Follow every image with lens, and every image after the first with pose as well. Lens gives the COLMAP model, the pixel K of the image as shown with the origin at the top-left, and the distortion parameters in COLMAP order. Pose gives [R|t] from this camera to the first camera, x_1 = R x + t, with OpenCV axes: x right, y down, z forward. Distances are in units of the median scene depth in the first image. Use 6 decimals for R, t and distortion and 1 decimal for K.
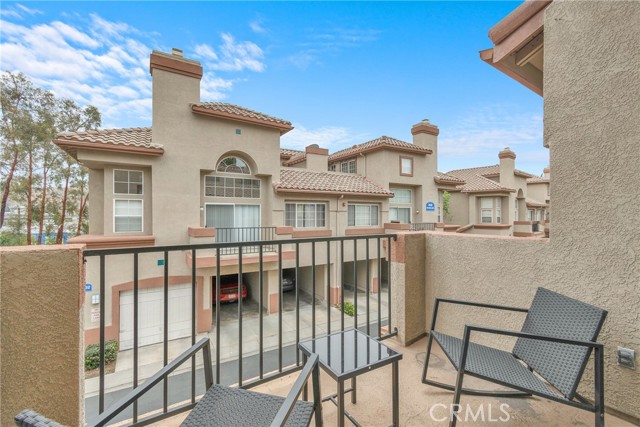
lens RADIAL K [[289.8, 0, 323.9], [0, 289.8, 216.5], [0, 0, 1]] dist [0.003139, 0.000422]
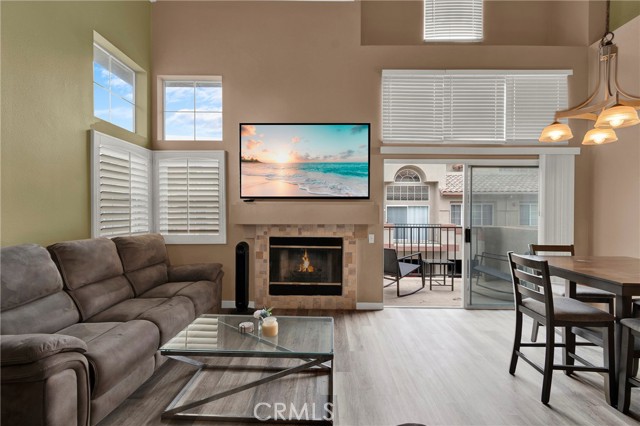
lens RADIAL K [[304.2, 0, 309.2], [0, 304.2, 214.1], [0, 0, 1]] dist [0.010536, -0.000304]
pose [[0.815903, 0.006986, -0.578147, 0.107872], [-0.004880, 0.999975, 0.005196, -0.008963], [0.578169, -0.001418, 0.815916, -0.331491]]
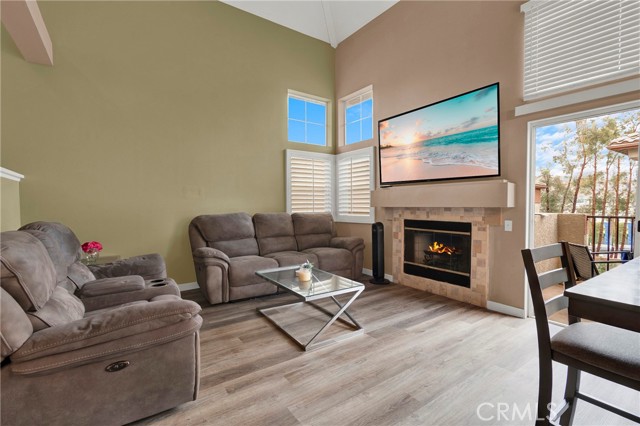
lens RADIAL K [[289.8, 0, 322.5], [0, 289.8, 214.5], [0, 0, 1]] dist [0.003139, 0.000422]
pose [[0.016362, 0.029675, -0.999426, 0.221871], [-0.002616, 0.999557, 0.029636, 0.002572], [0.999863, 0.002129, 0.016432, -0.185658]]
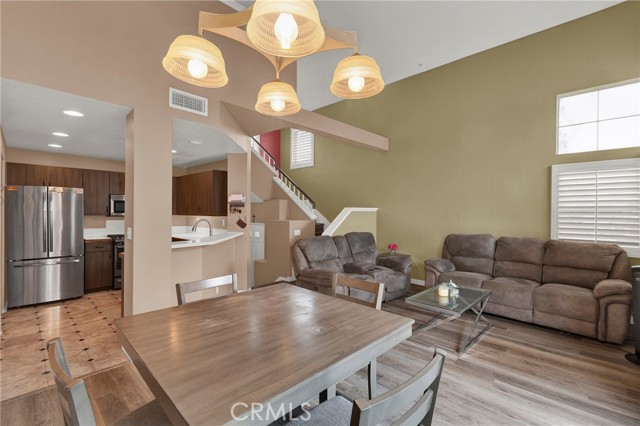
lens RADIAL K [[289.8, 0, 321.2], [0, 289.8, 216.1], [0, 0, 1]] dist [0.003139, 0.000422]
pose [[-0.980772, -0.009857, -0.194910, 0.156406], [-0.012911, 0.999813, 0.014403, -0.016147], [0.194732, 0.016642, -0.980715, 0.059644]]
